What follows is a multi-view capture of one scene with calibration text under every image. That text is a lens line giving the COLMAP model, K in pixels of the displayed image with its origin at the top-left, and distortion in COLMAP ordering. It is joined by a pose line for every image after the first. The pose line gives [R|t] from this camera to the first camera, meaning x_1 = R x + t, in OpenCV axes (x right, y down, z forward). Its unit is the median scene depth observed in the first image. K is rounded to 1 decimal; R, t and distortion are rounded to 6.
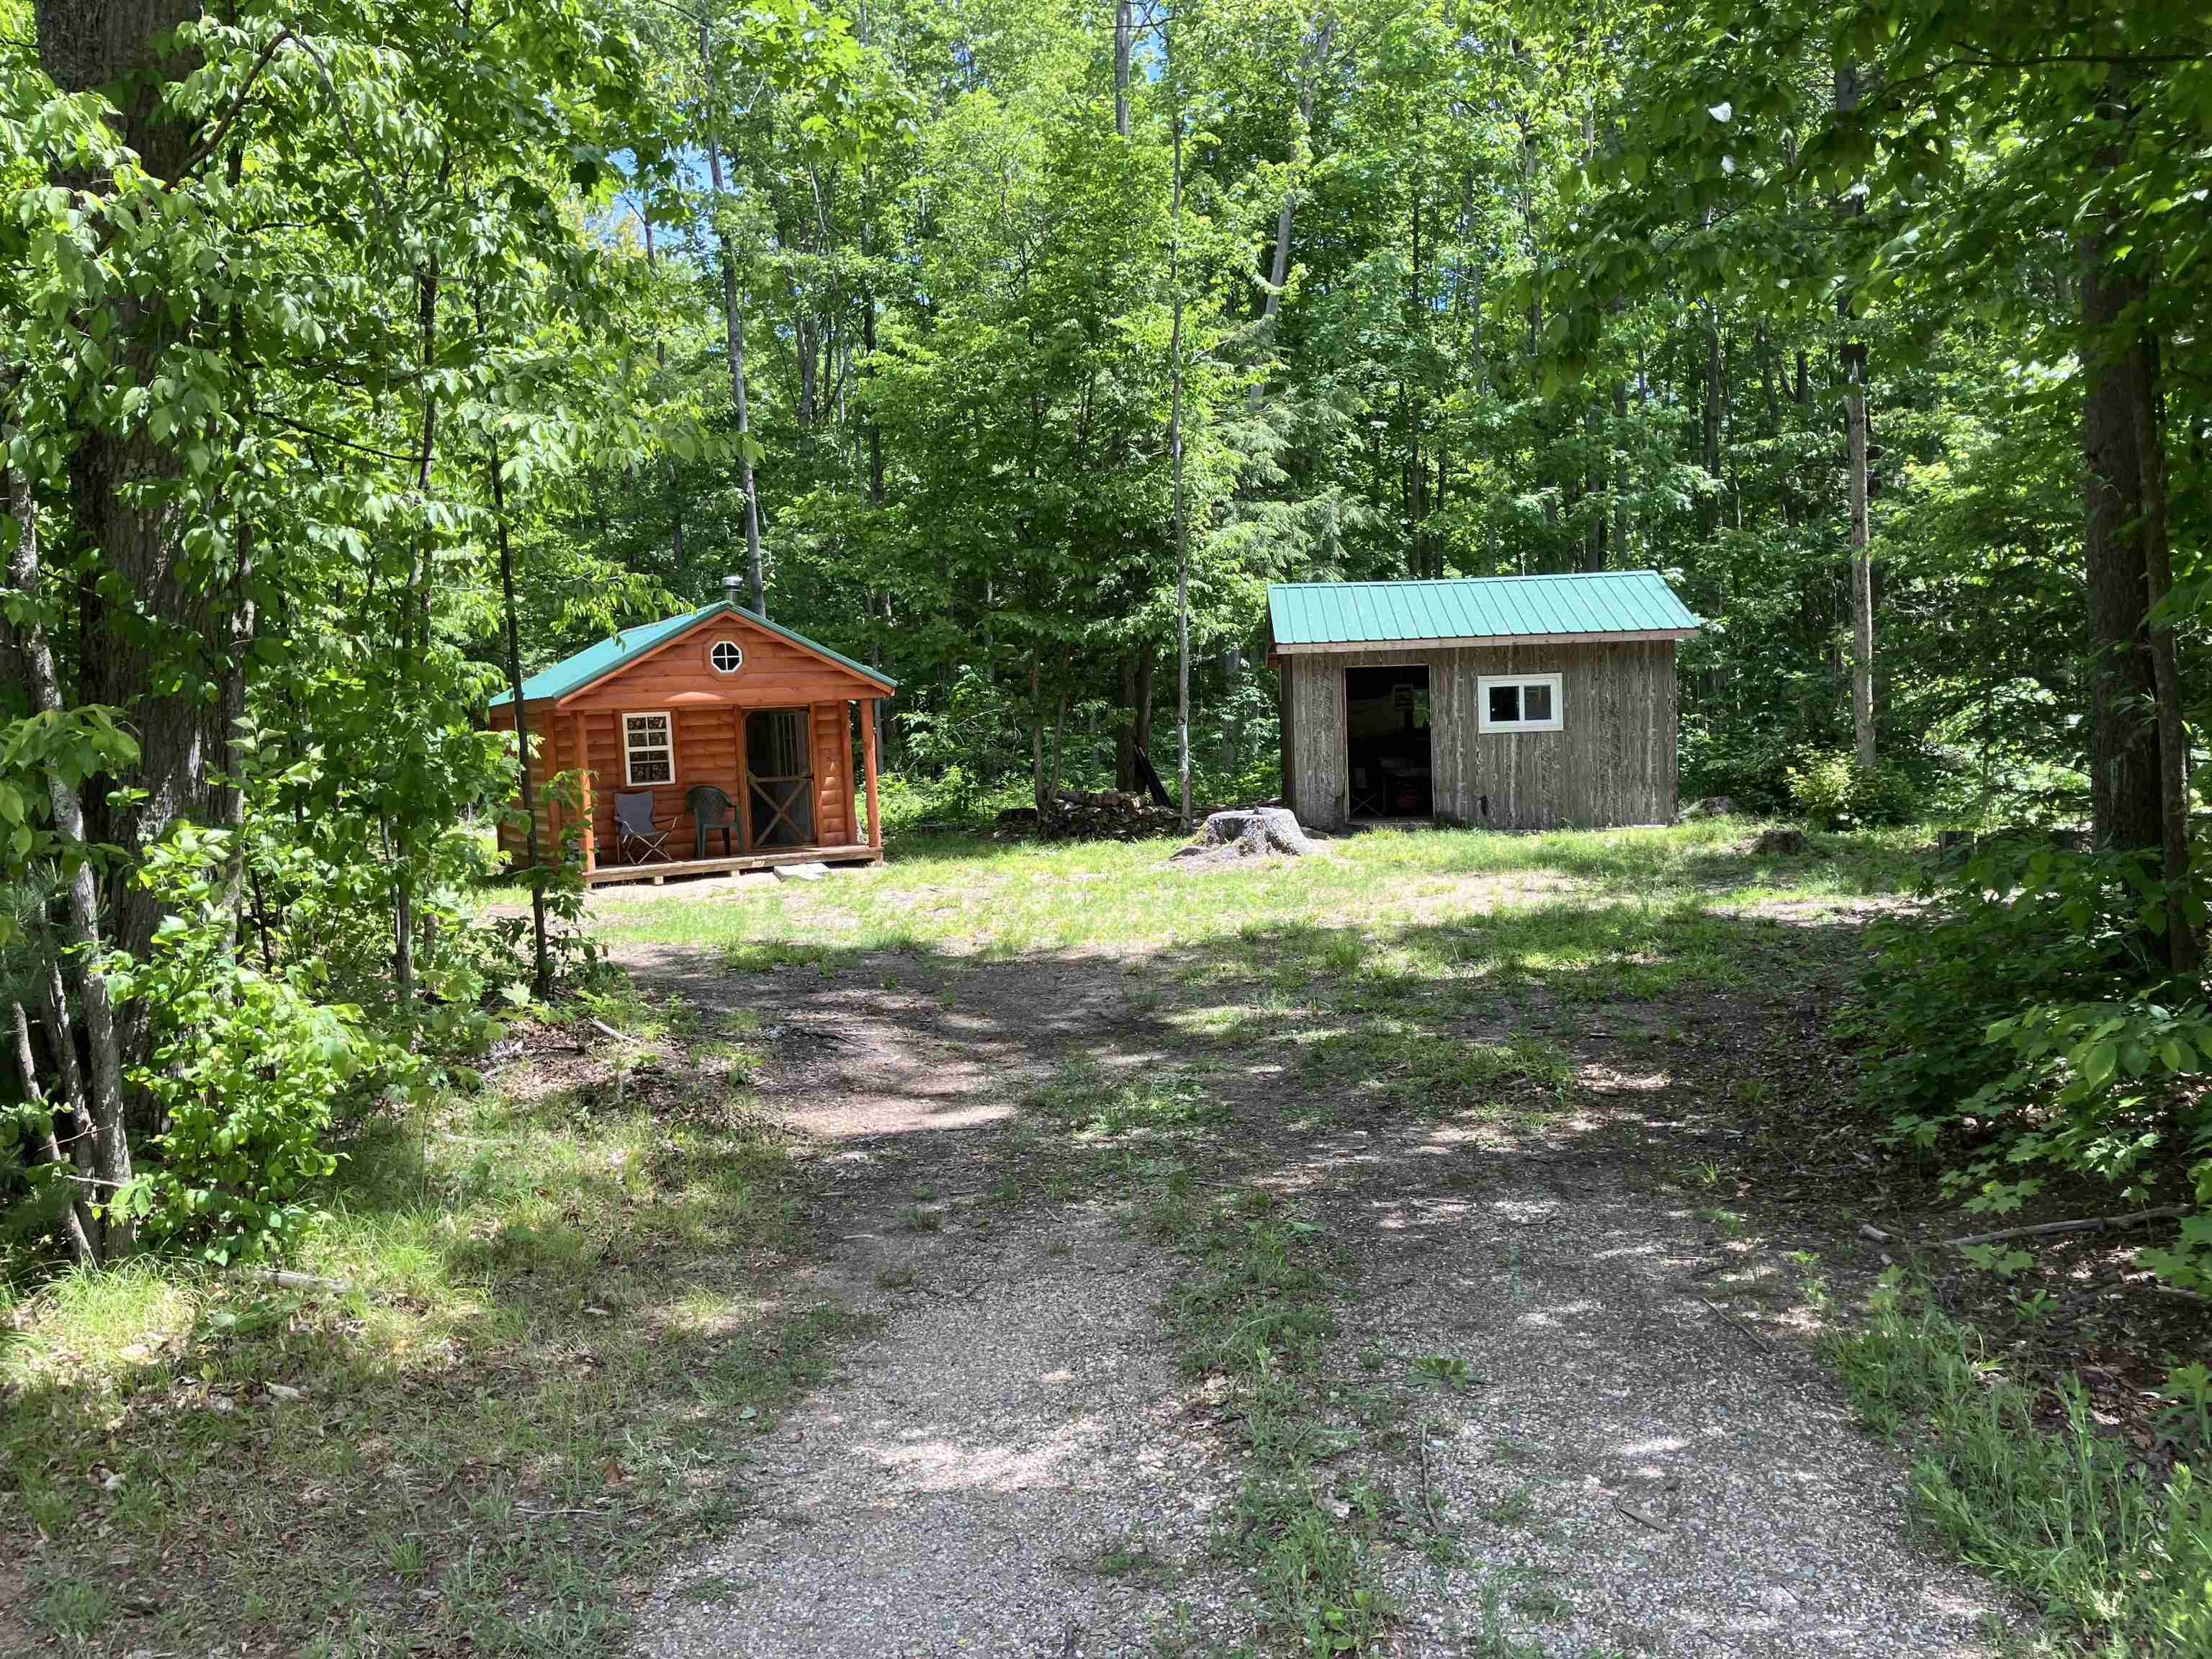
lens RADIAL K [[1820.0, 0, 1093.1], [0, 1820.0, 819.8], [0, 0, 1]] dist [0.030786, -0.044625]
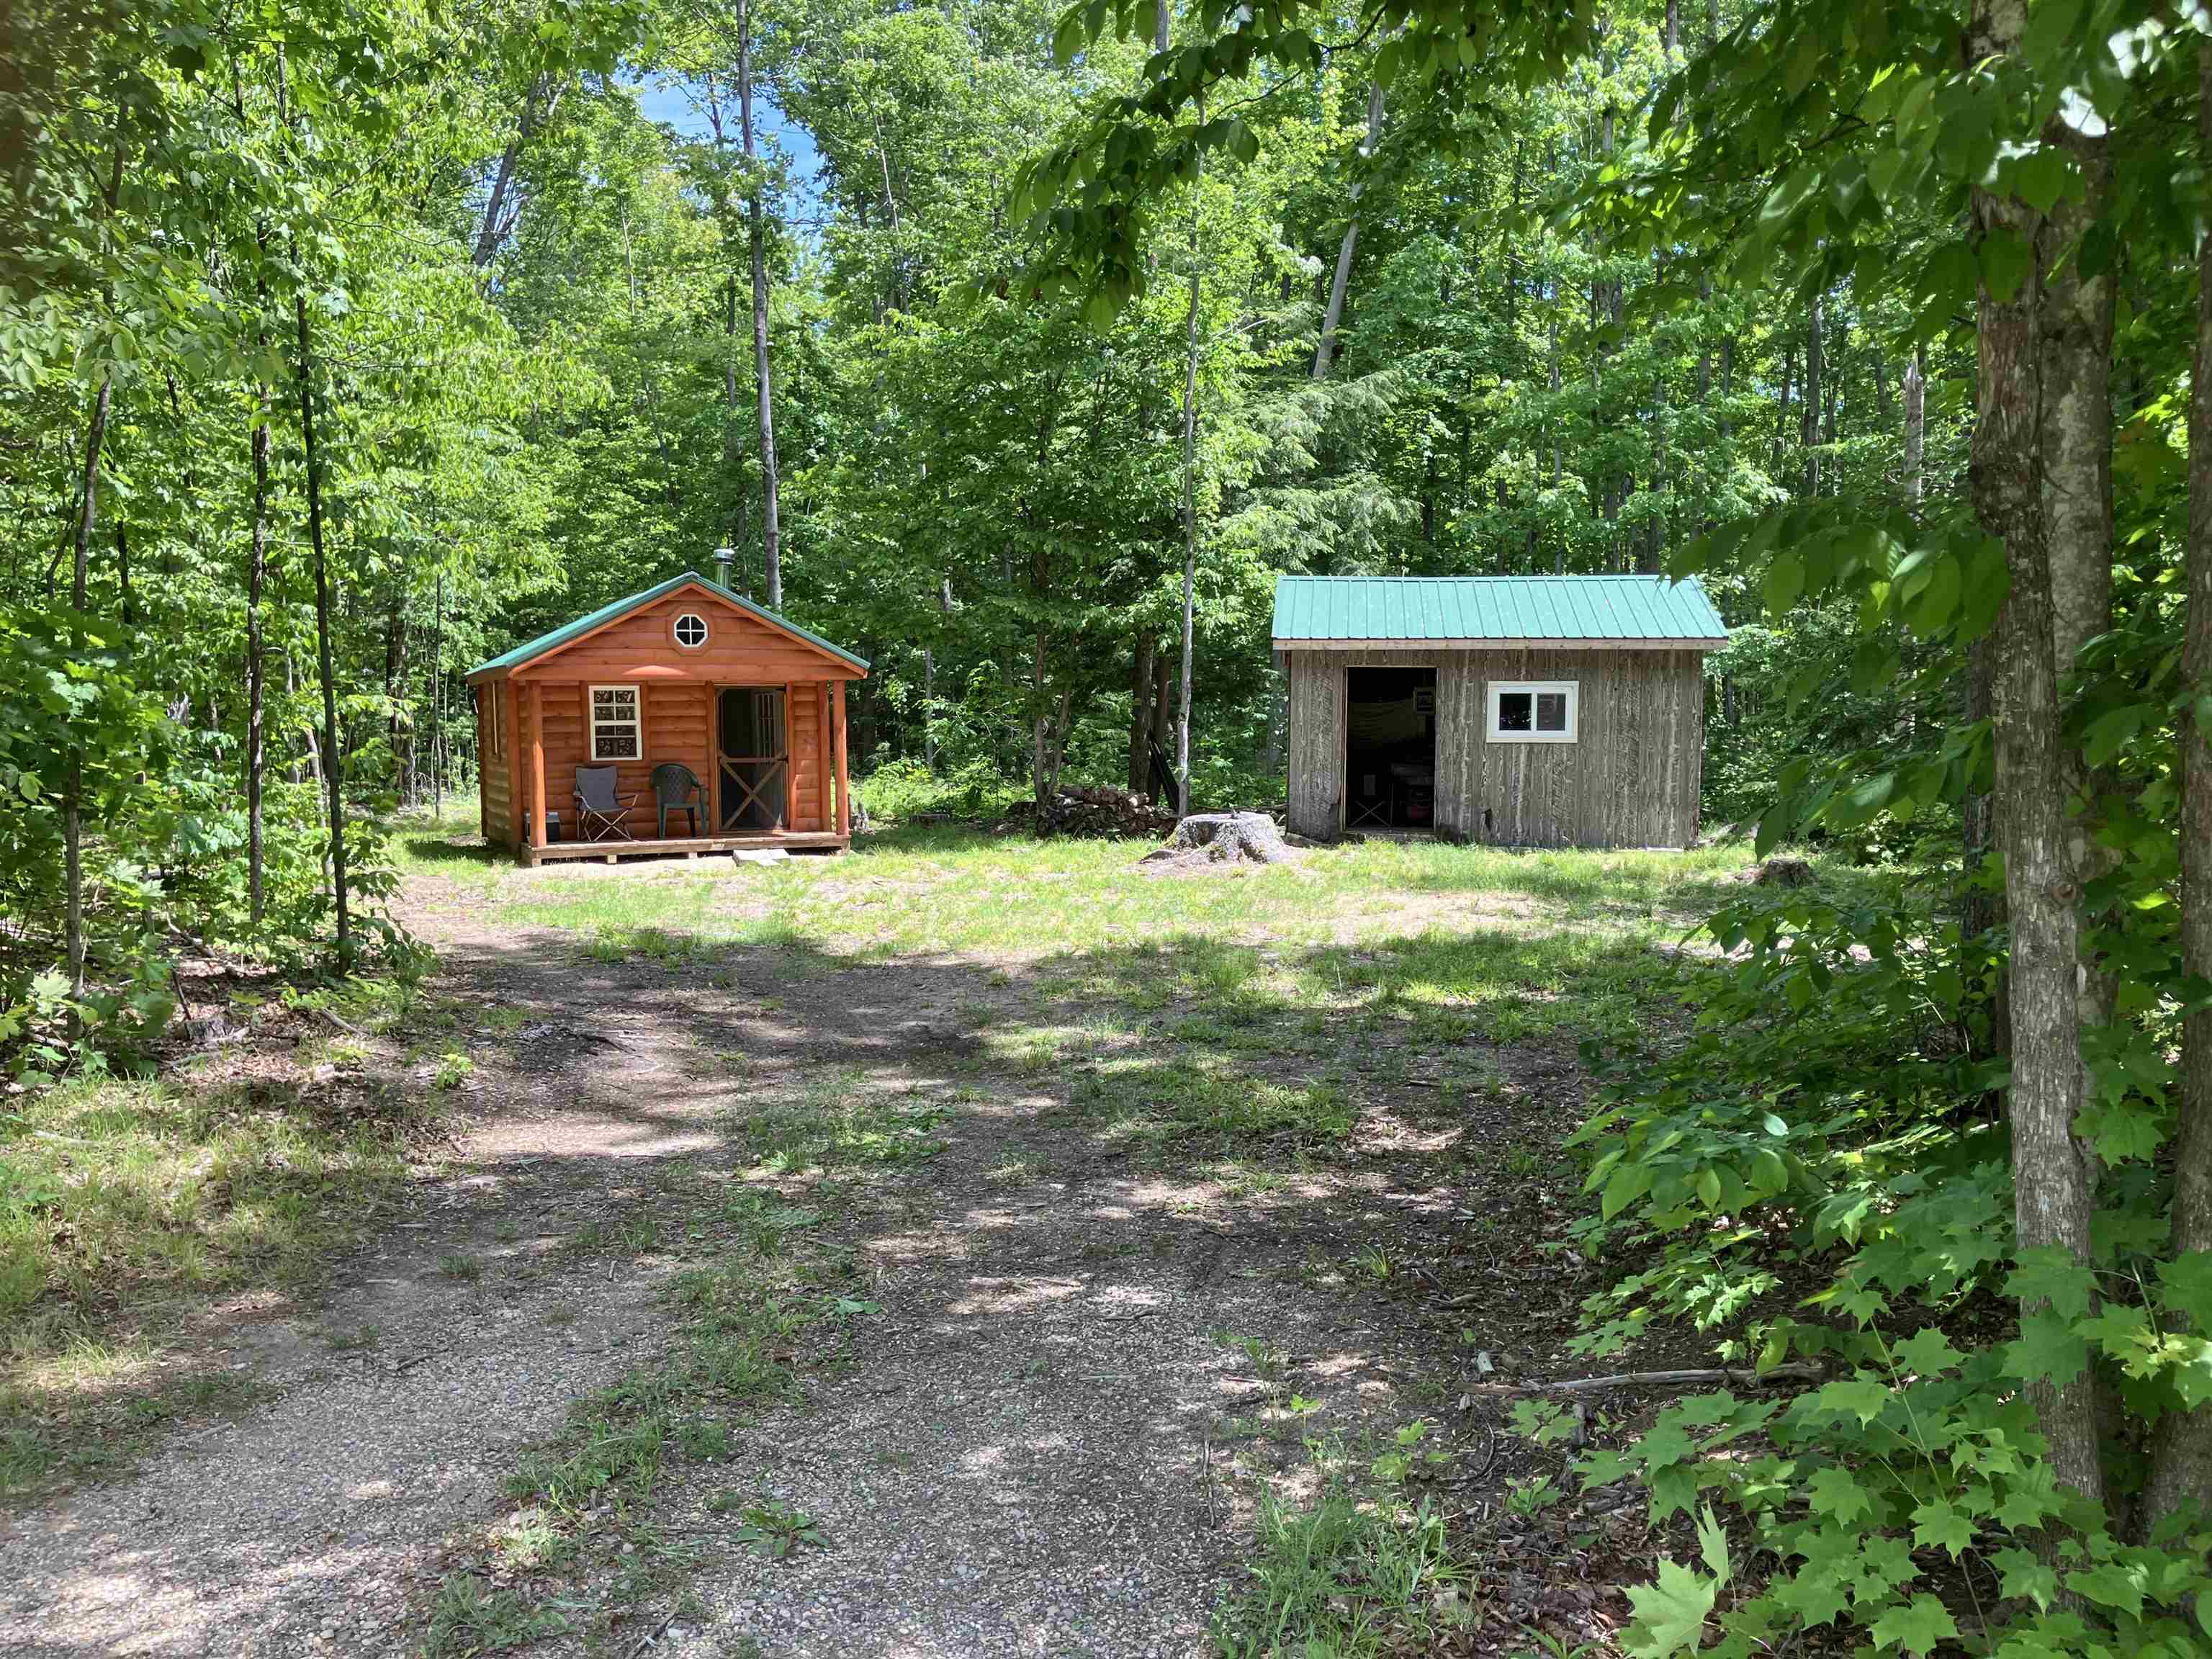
lens RADIAL K [[1820.0, 0, 1114.6], [0, 1820.0, 836.8], [0, 0, 1]] dist [0.030786, -0.044625]
pose [[0.996400, 0.044355, -0.072253, 0.095077], [-0.043436, 0.998955, 0.014247, -0.004071], [0.072810, -0.011058, 0.997285, 0.054041]]
